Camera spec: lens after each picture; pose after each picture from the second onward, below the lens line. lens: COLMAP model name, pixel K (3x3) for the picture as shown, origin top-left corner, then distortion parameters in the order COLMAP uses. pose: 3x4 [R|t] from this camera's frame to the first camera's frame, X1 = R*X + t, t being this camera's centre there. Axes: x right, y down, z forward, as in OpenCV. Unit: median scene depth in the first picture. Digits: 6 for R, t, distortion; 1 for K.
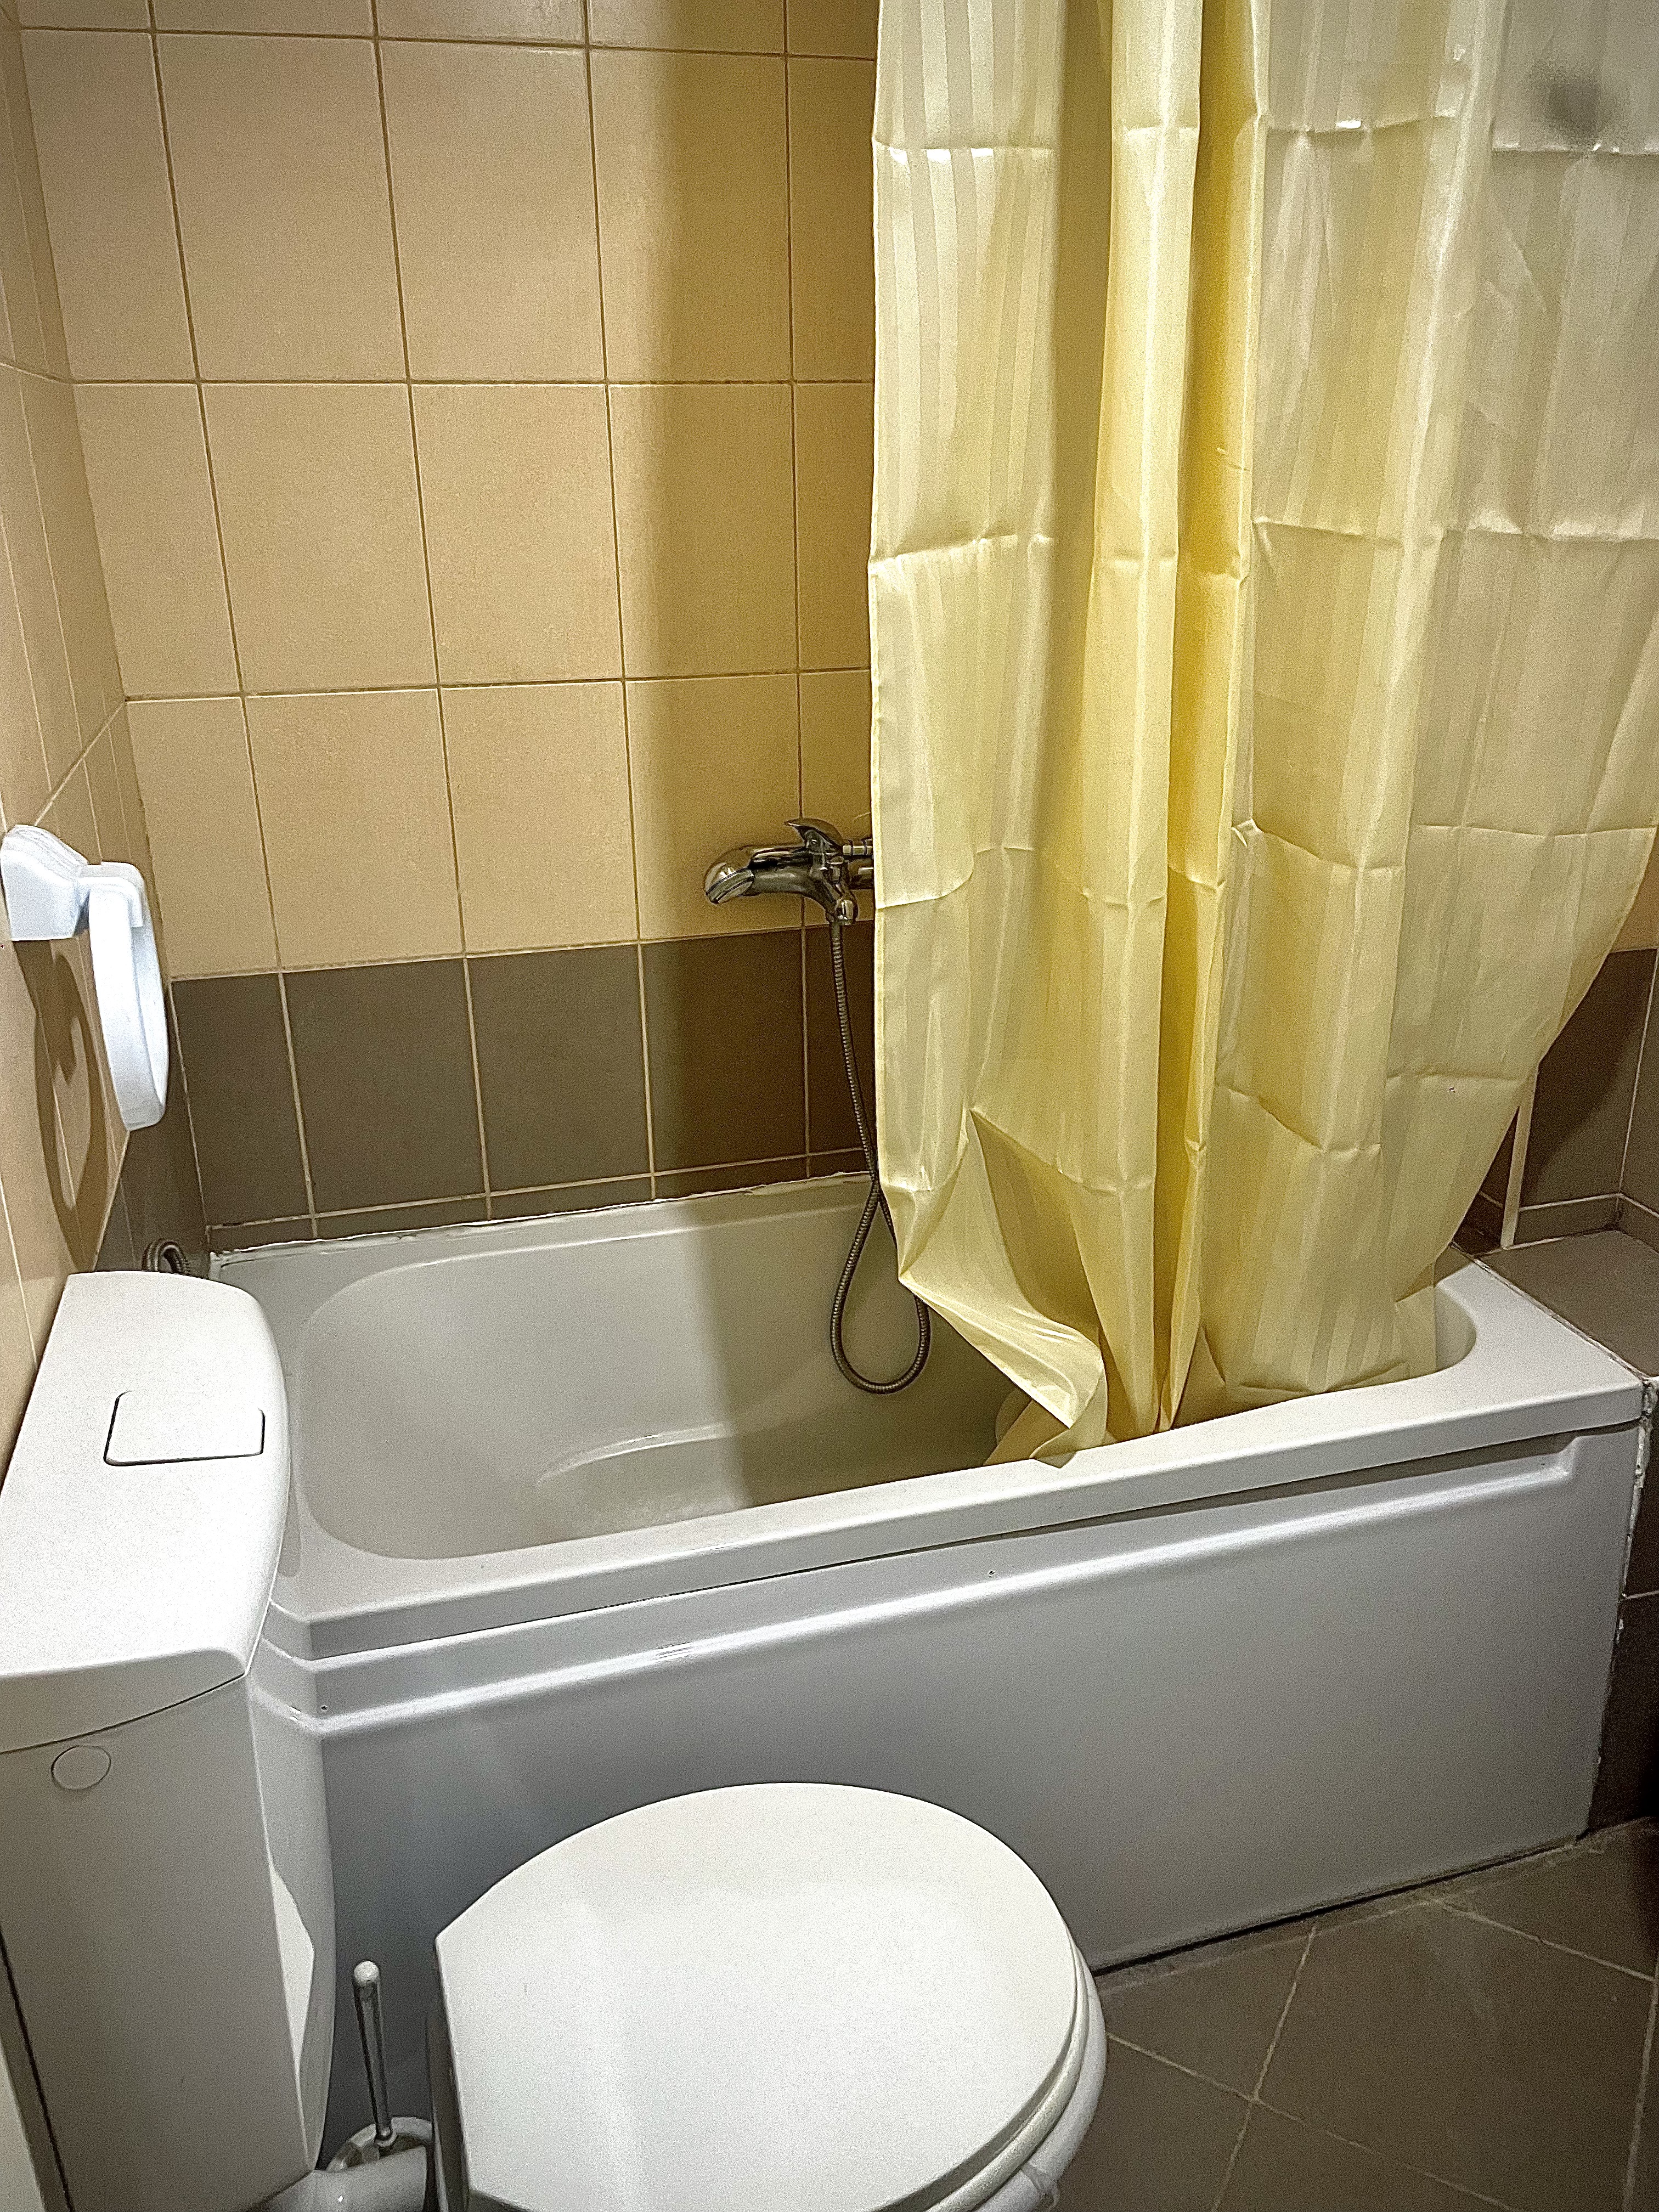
lens RADIAL K [[1693.6, 0, 826.4], [0, 1693.6, 1088.9], [0, 0, 1]] dist [0.081961, -0.104333]
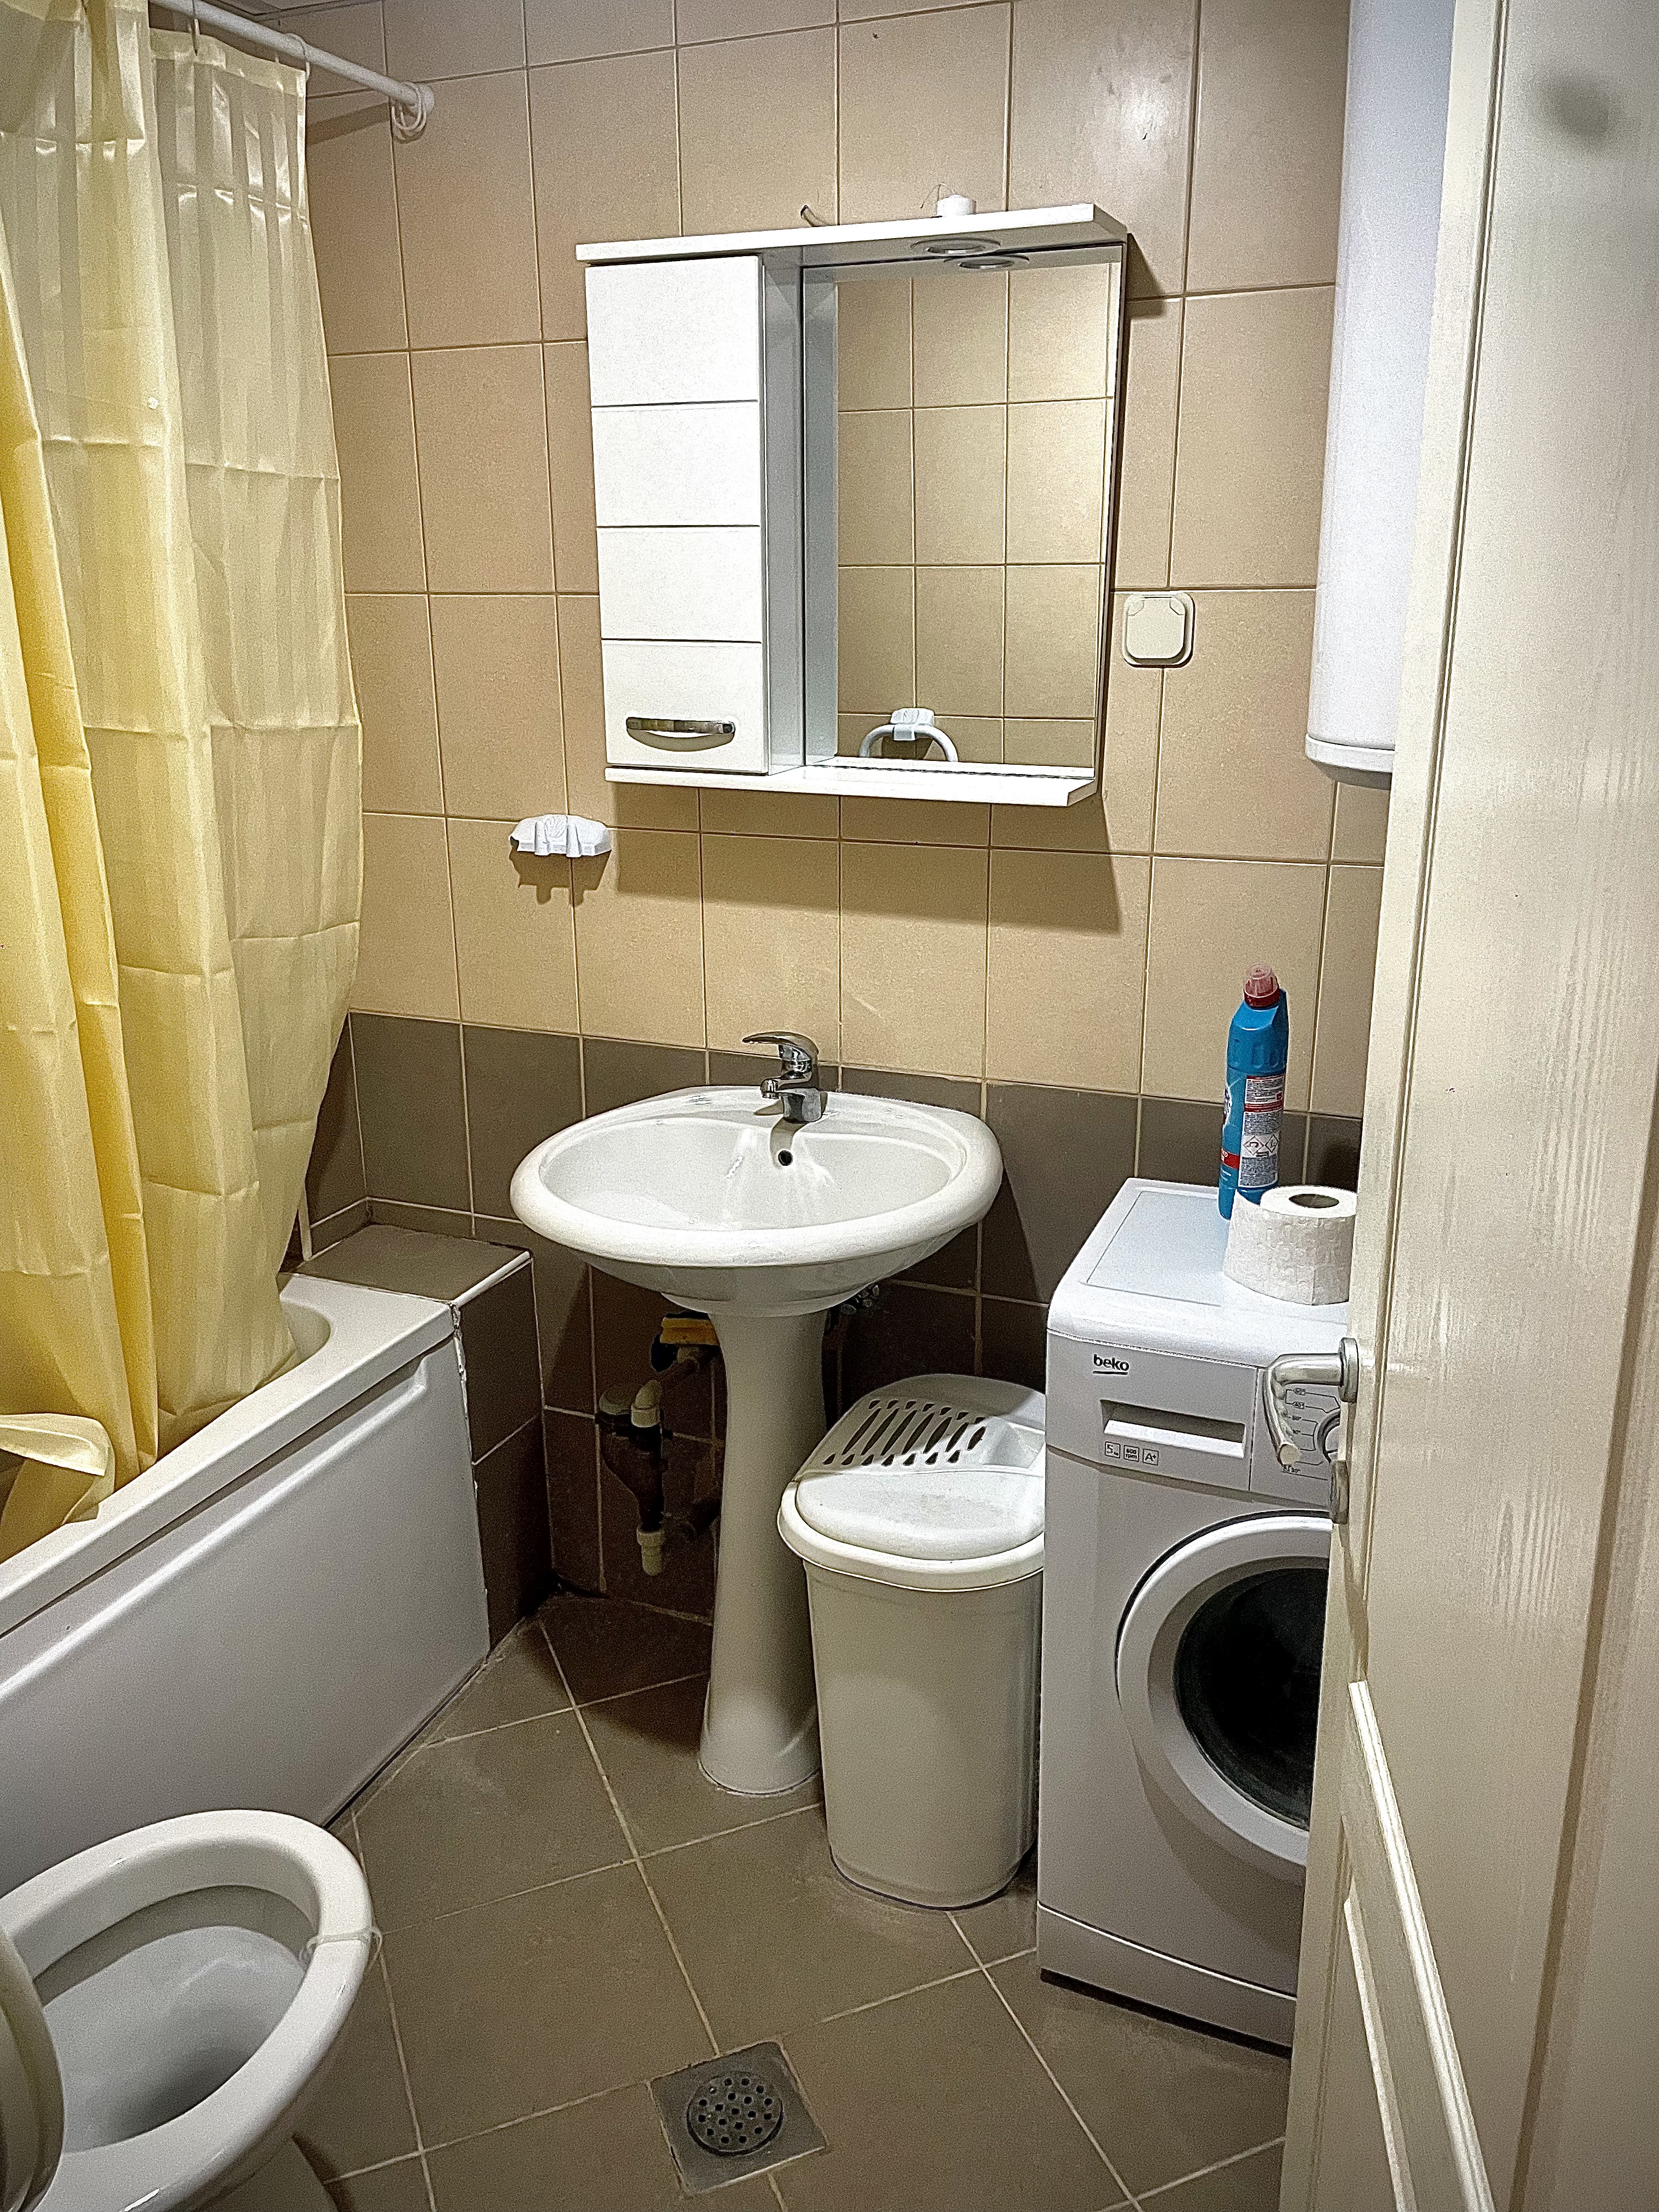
lens RADIAL K [[1693.6, 0, 826.4], [0, 1693.6, 1088.9], [0, 0, 1]] dist [0.081961, -0.104333]
pose [[0.620131, -0.210232, 0.755804, -0.376526], [0.279501, 0.959411, 0.037538, 0.036983], [-0.733018, 0.187970, 0.653721, -0.185482]]
